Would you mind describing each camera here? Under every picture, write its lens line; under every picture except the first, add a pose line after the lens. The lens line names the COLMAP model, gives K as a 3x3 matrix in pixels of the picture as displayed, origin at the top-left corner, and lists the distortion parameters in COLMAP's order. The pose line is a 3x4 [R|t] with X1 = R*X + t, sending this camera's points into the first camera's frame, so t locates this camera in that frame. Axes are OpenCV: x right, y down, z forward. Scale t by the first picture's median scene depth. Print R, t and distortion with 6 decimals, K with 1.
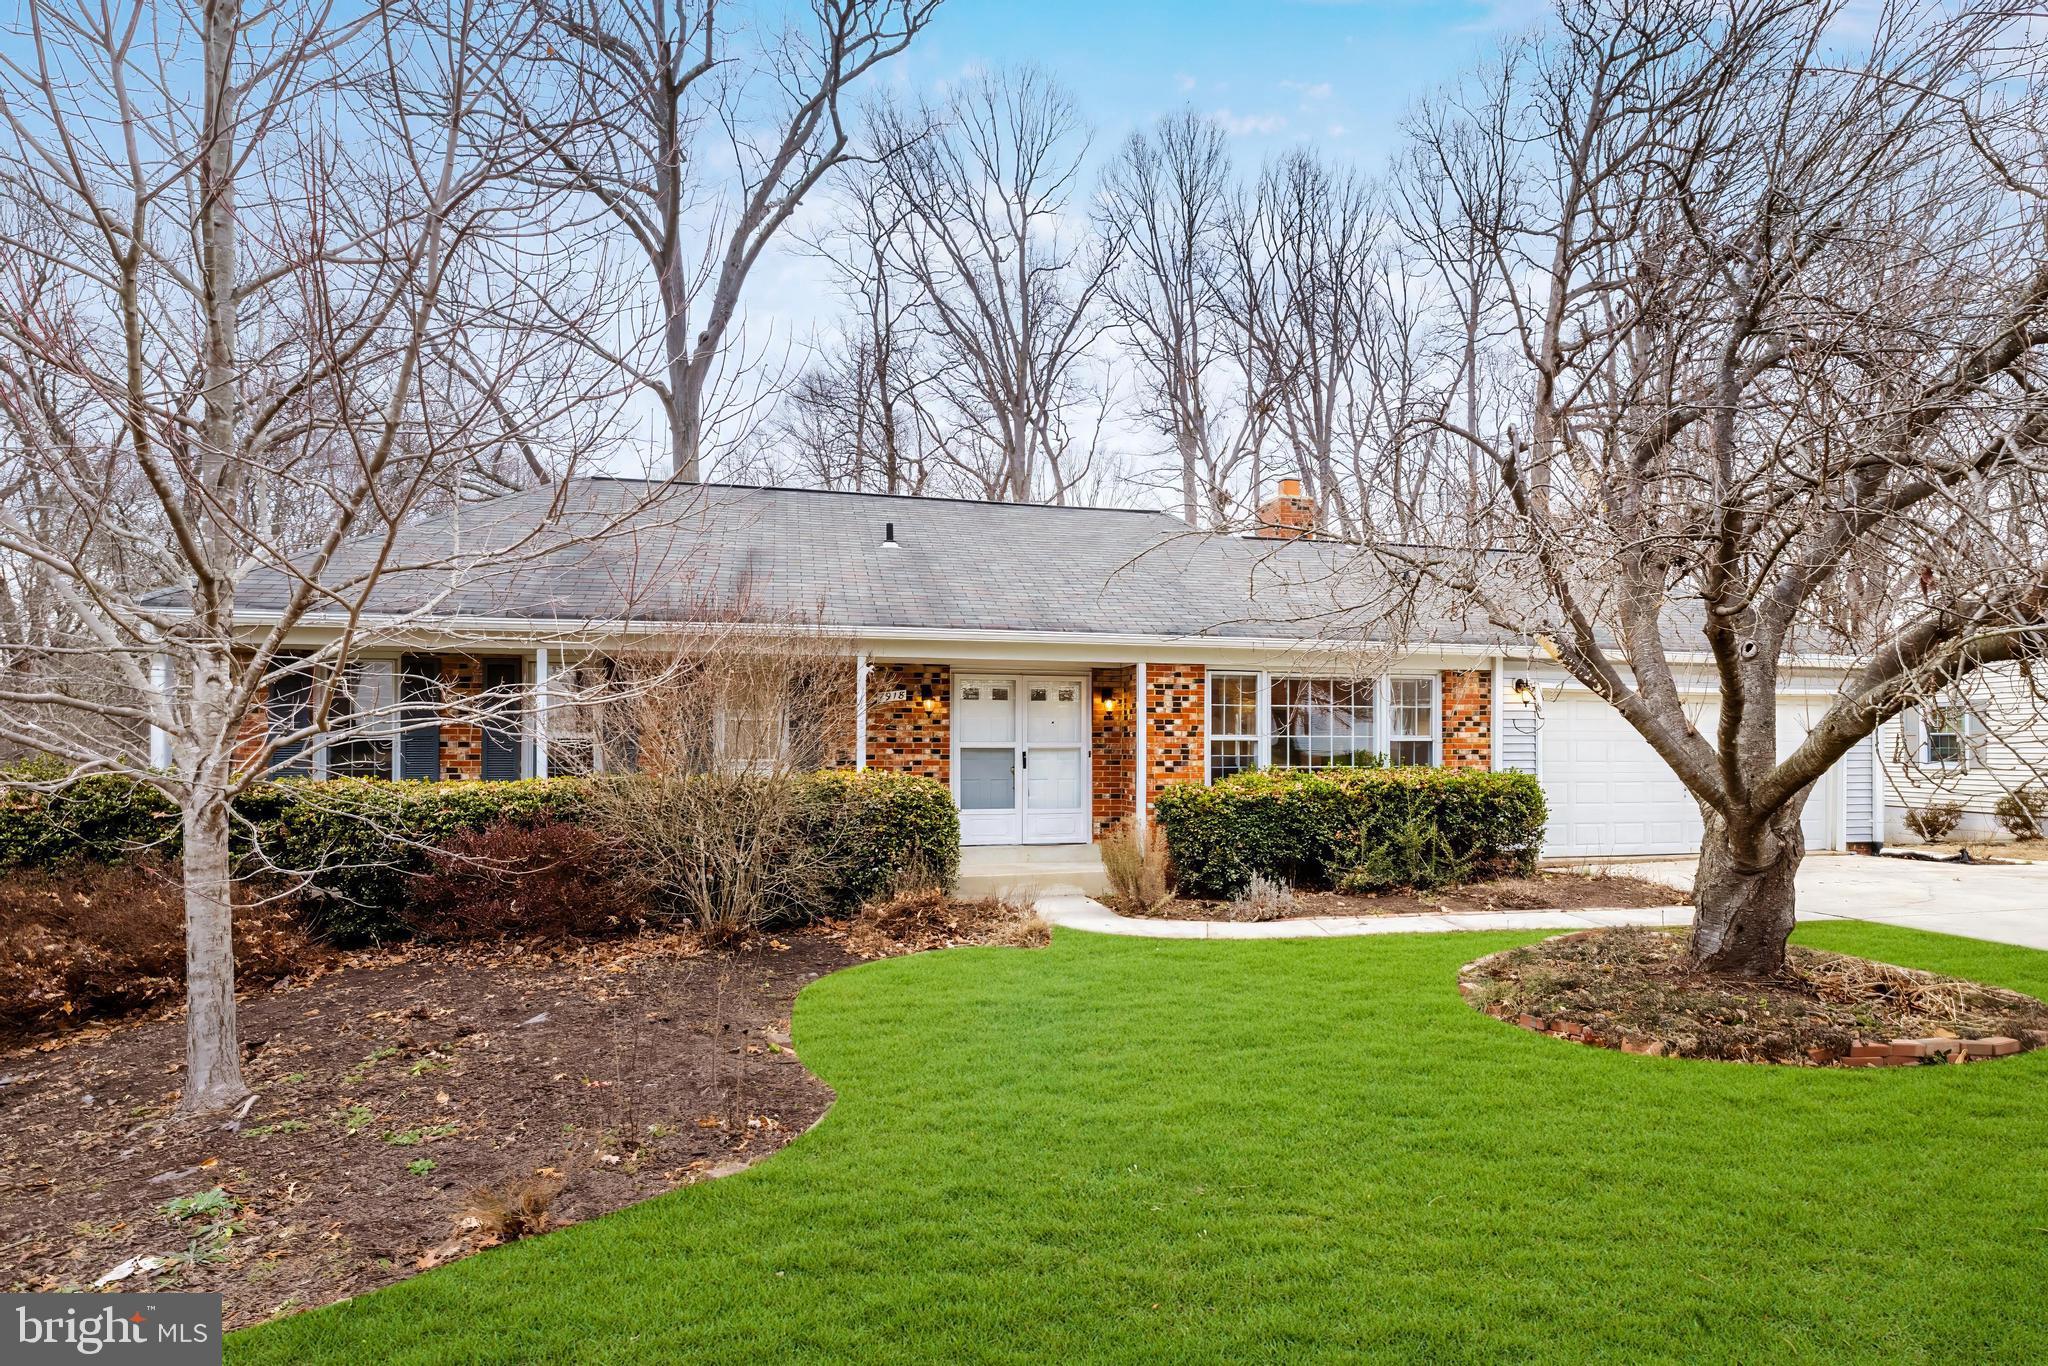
lens RADIAL K [[941.3, 0, 994.1], [0, 941.3, 738.2], [0, 0, 1]] dist [-0.000243, -0.000056]
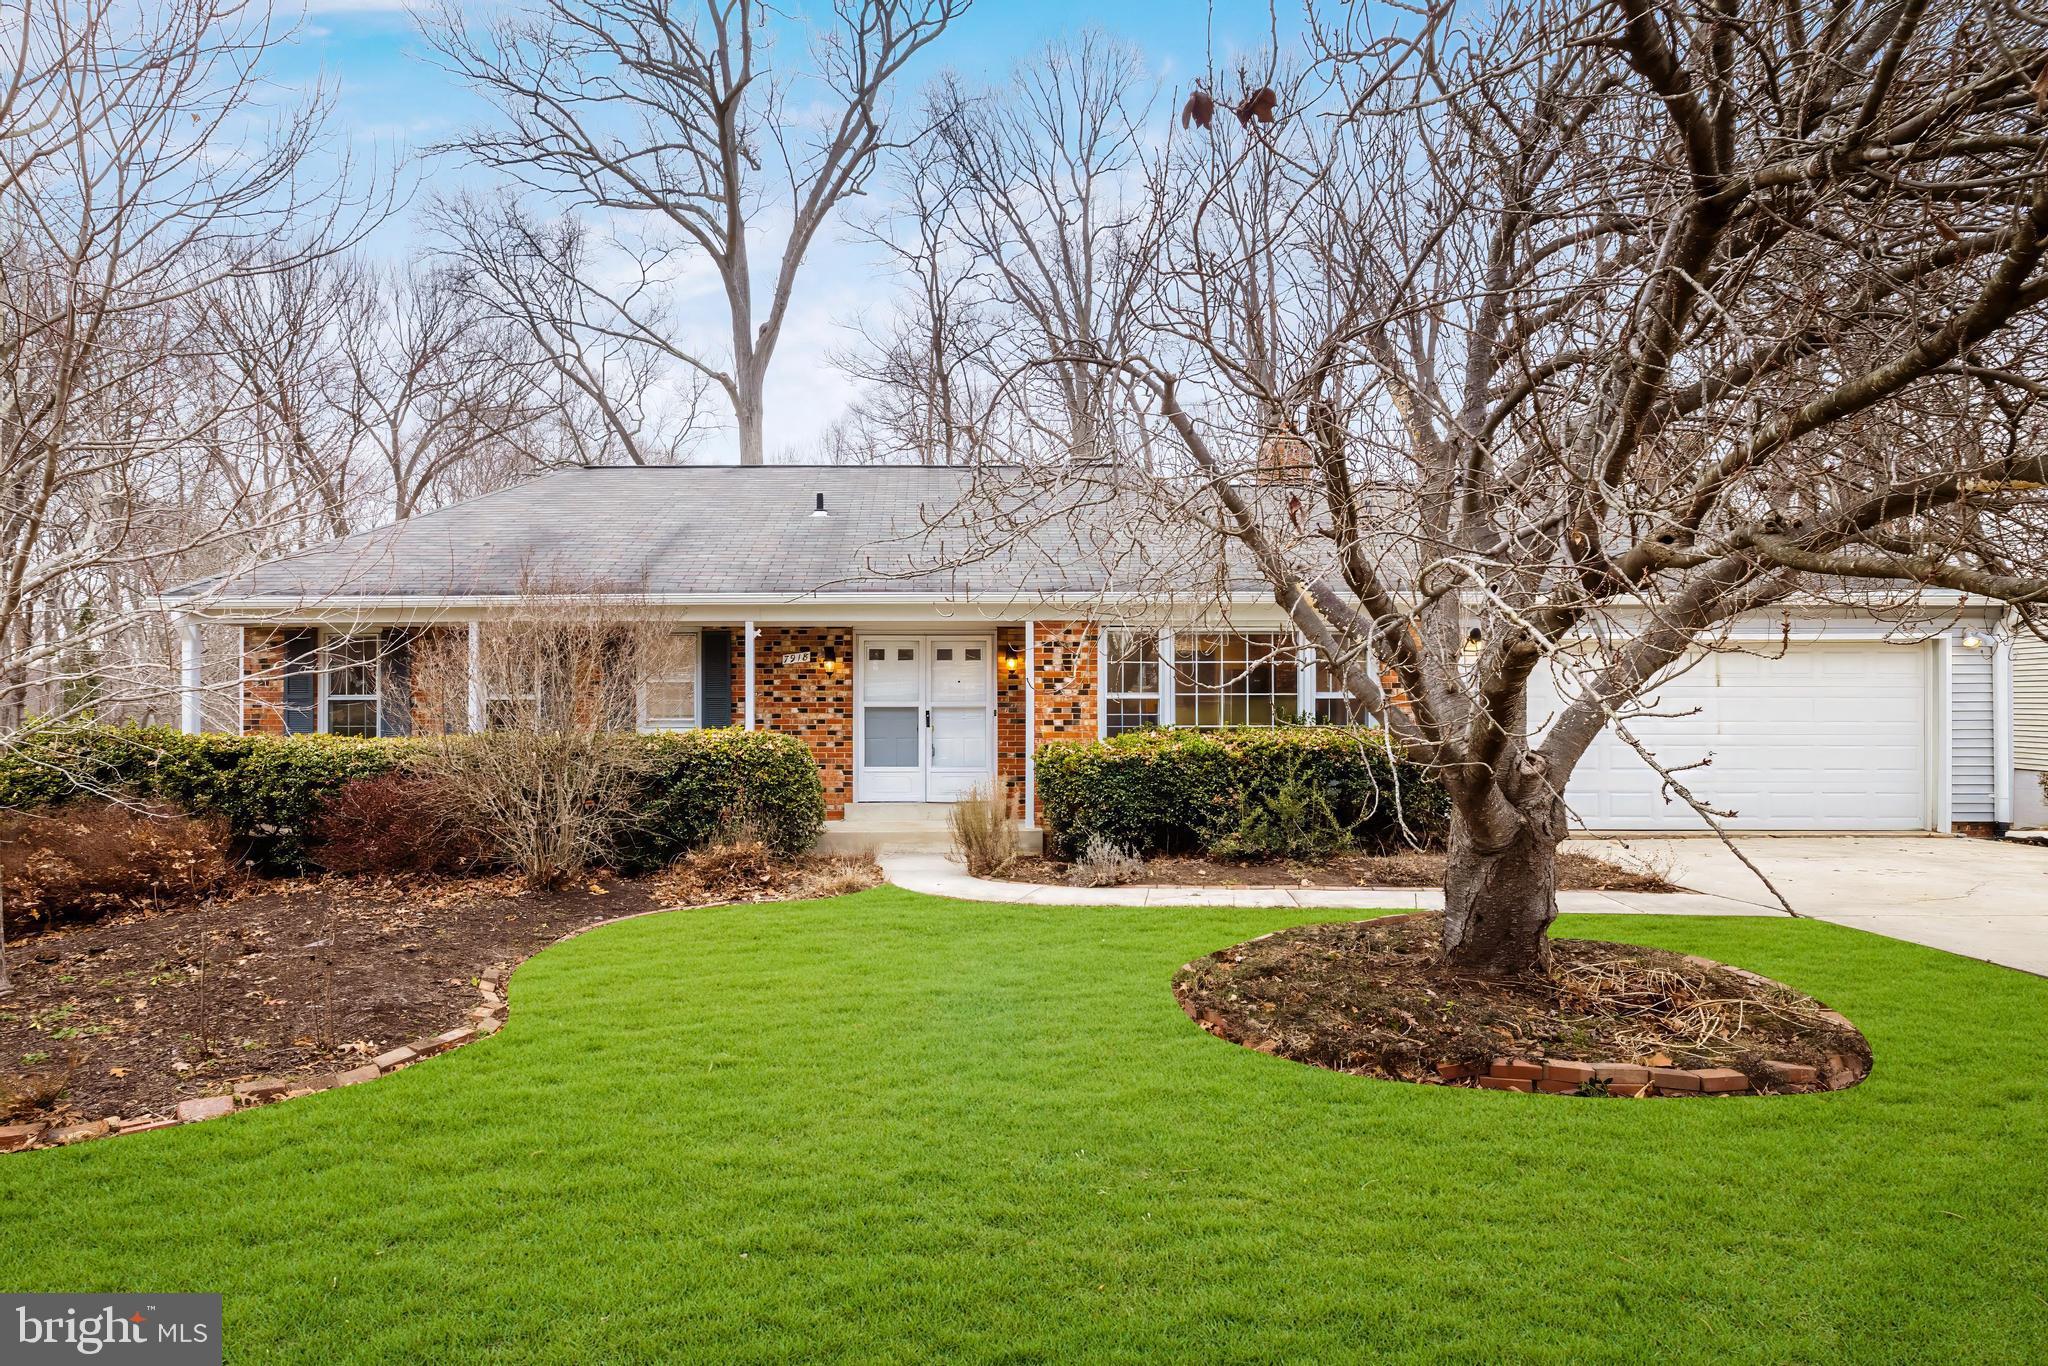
lens RADIAL K [[910.6, 0, 886.5], [0, 910.6, 690.0], [0, 0, 1]] dist [0.001840, 0.000452]
pose [[0.973284, -0.006829, -0.229504, 0.227776], [0.005200, 0.999957, -0.007701, -0.000730], [0.229547, 0.006302, 0.973277, 0.033700]]
